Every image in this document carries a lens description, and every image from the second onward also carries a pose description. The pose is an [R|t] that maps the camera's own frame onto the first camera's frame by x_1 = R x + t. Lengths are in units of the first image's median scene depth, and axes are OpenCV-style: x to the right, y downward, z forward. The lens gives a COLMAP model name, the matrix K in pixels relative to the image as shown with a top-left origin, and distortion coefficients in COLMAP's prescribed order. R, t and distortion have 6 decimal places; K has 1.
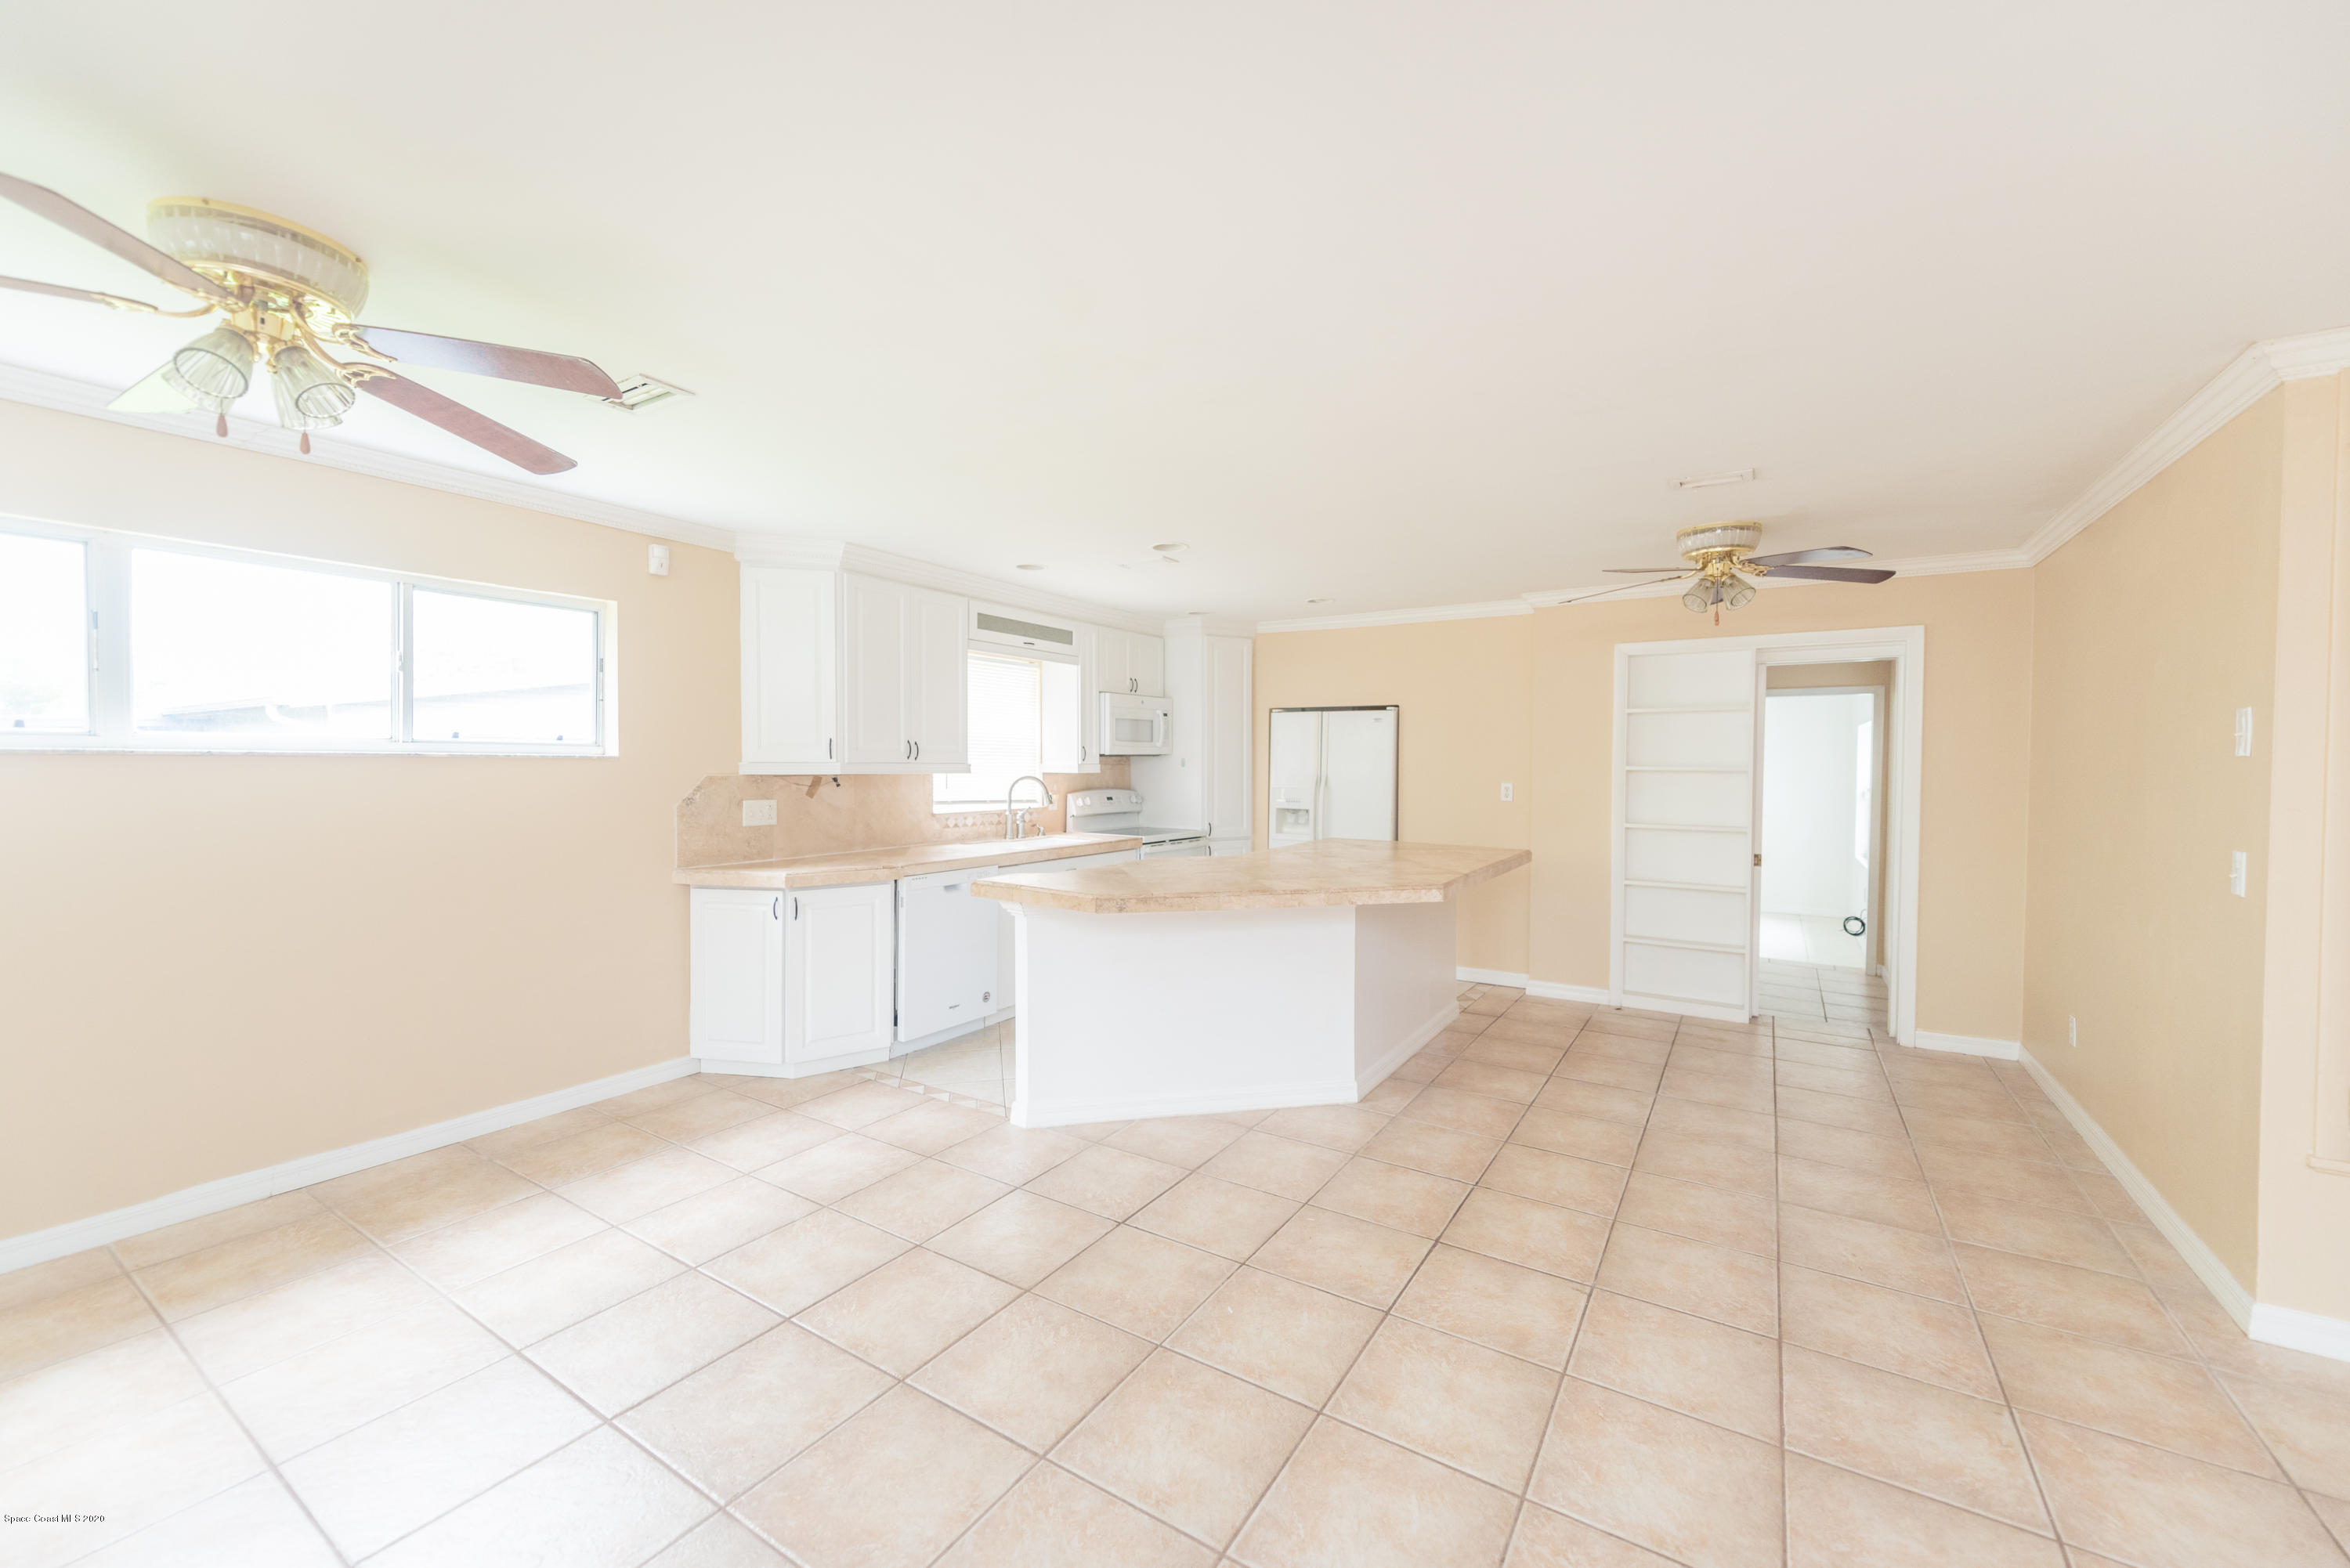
lens RADIAL K [[915.3, 0, 1184.0], [0, 915.3, 780.8], [0, 0, 1]] dist [0.020168, -0.007183]
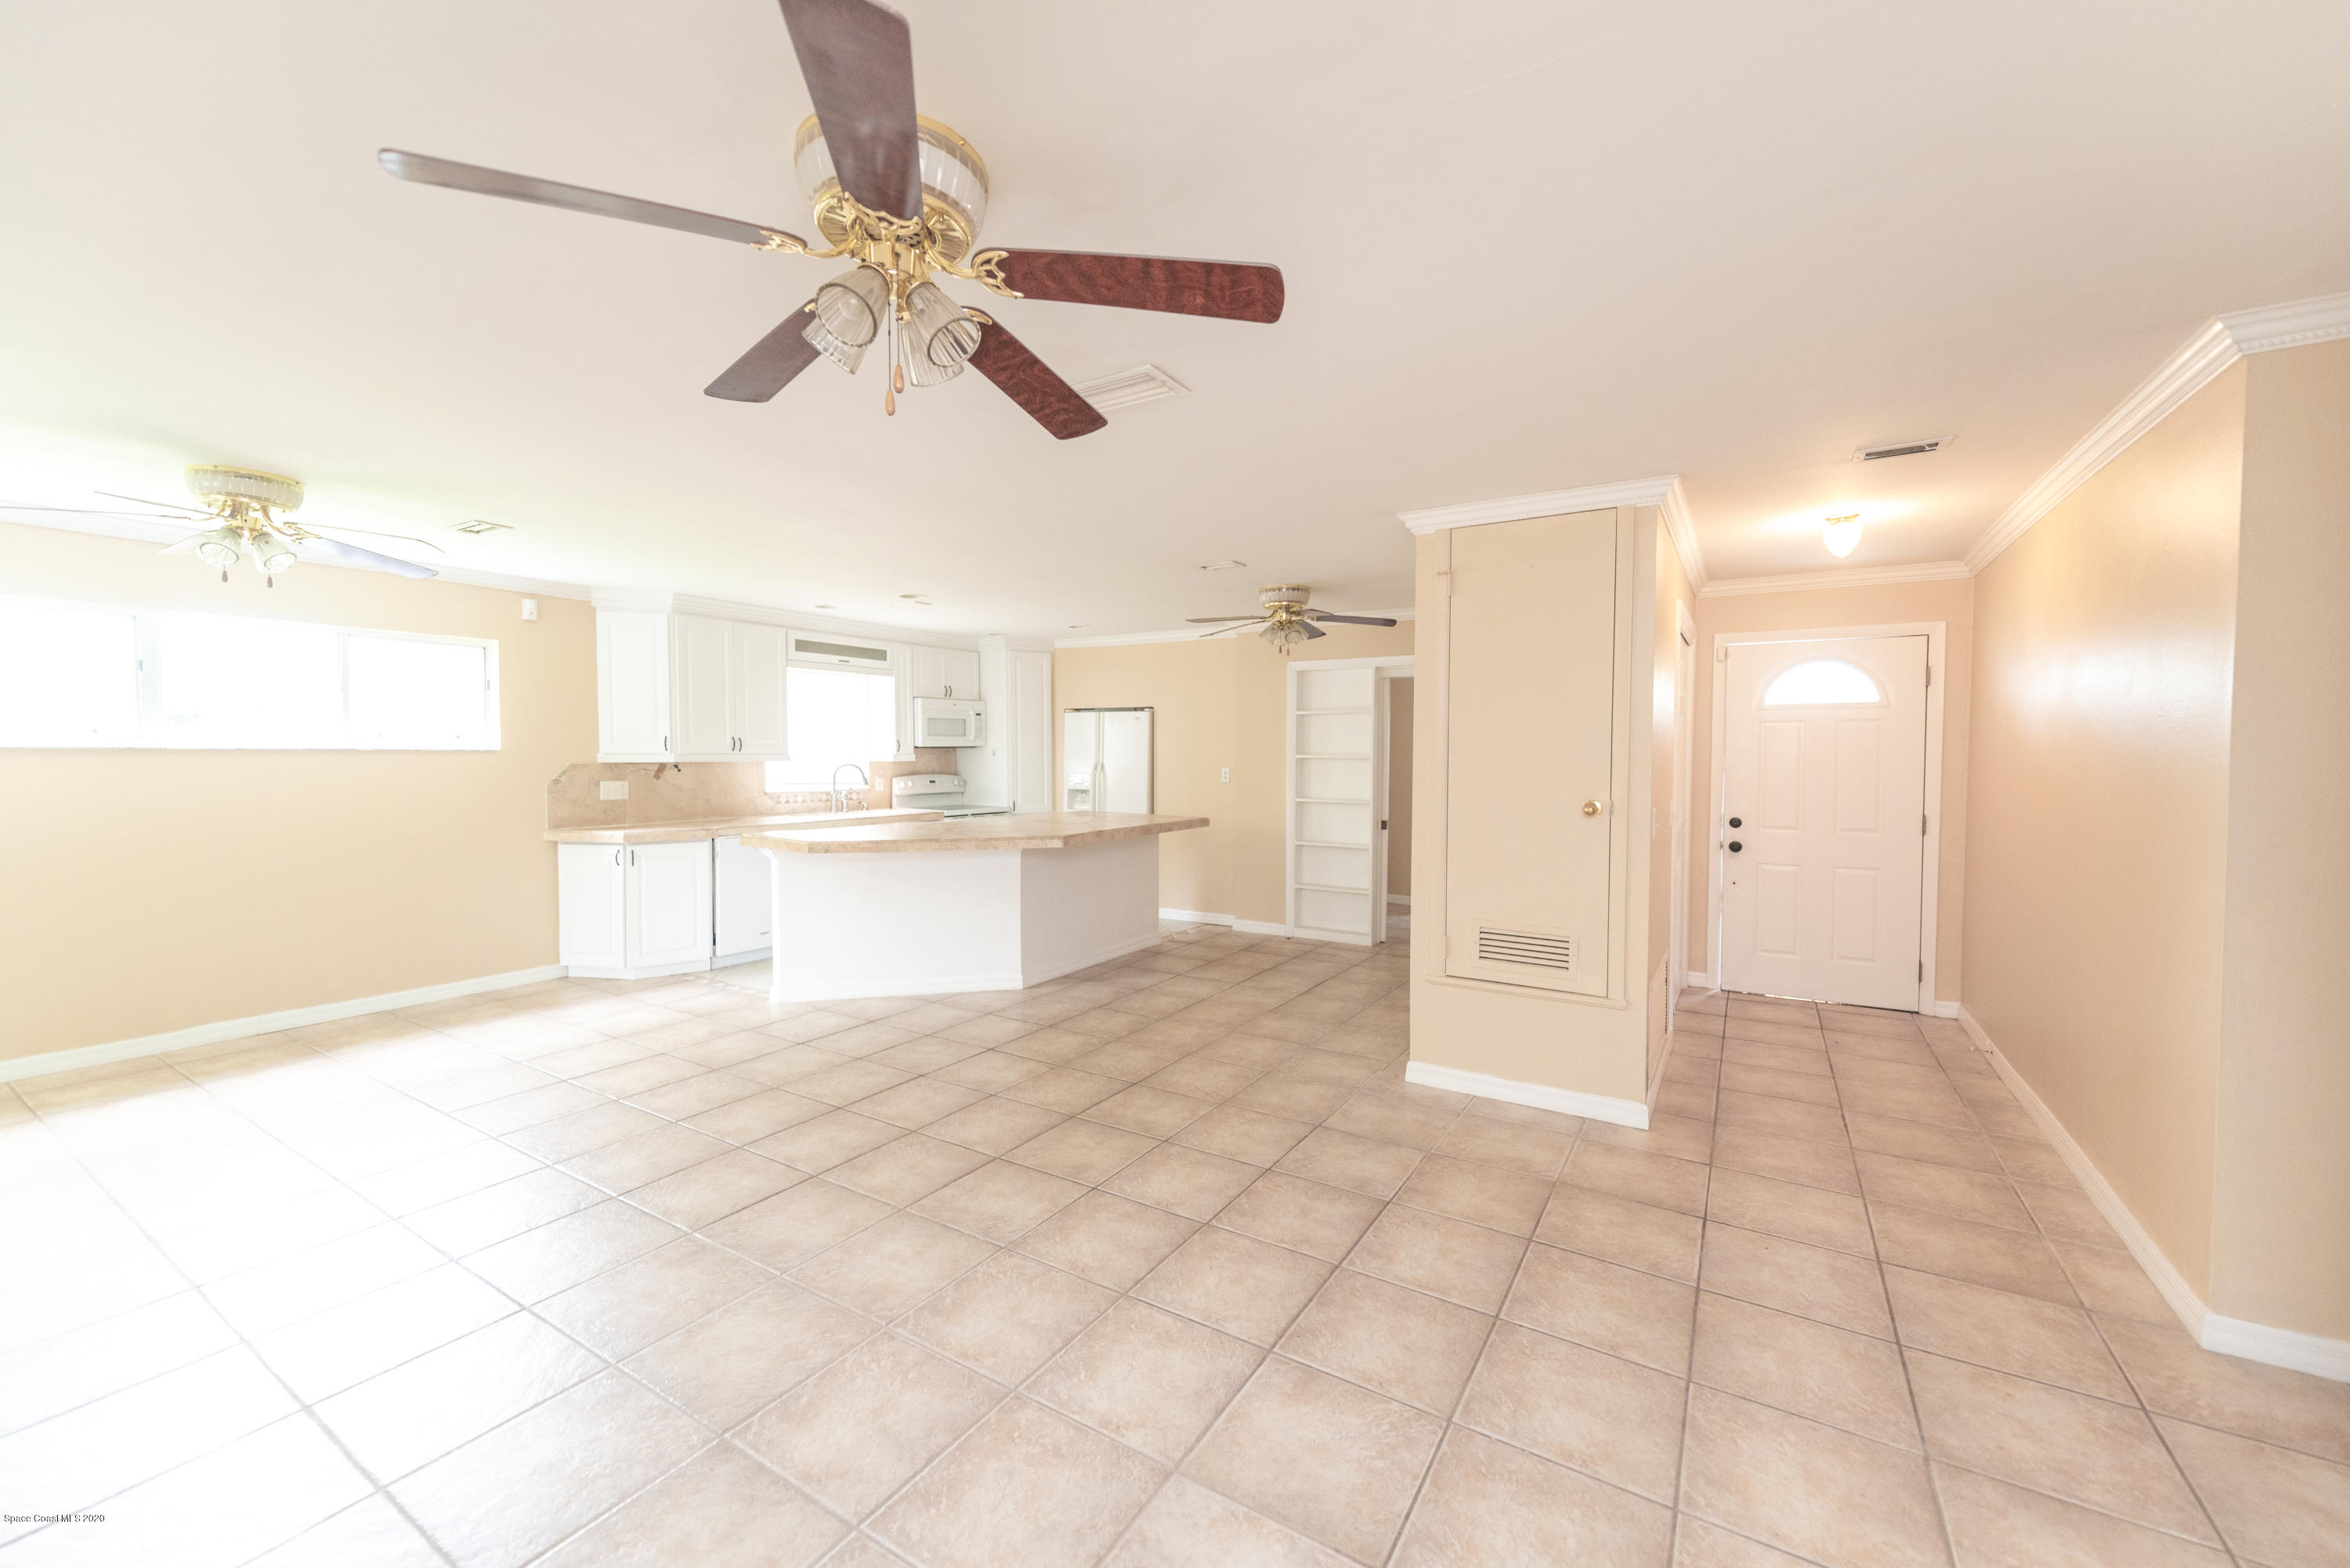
lens RADIAL K [[915.3, 0, 1184.0], [0, 915.3, 780.8], [0, 0, 1]] dist [0.020168, -0.007183]
pose [[0.999957, -0.002370, 0.008995, 0.369656], [0.002261, 0.999924, 0.012141, 0.005613], [-0.009023, -0.012120, 0.999886, -0.375032]]
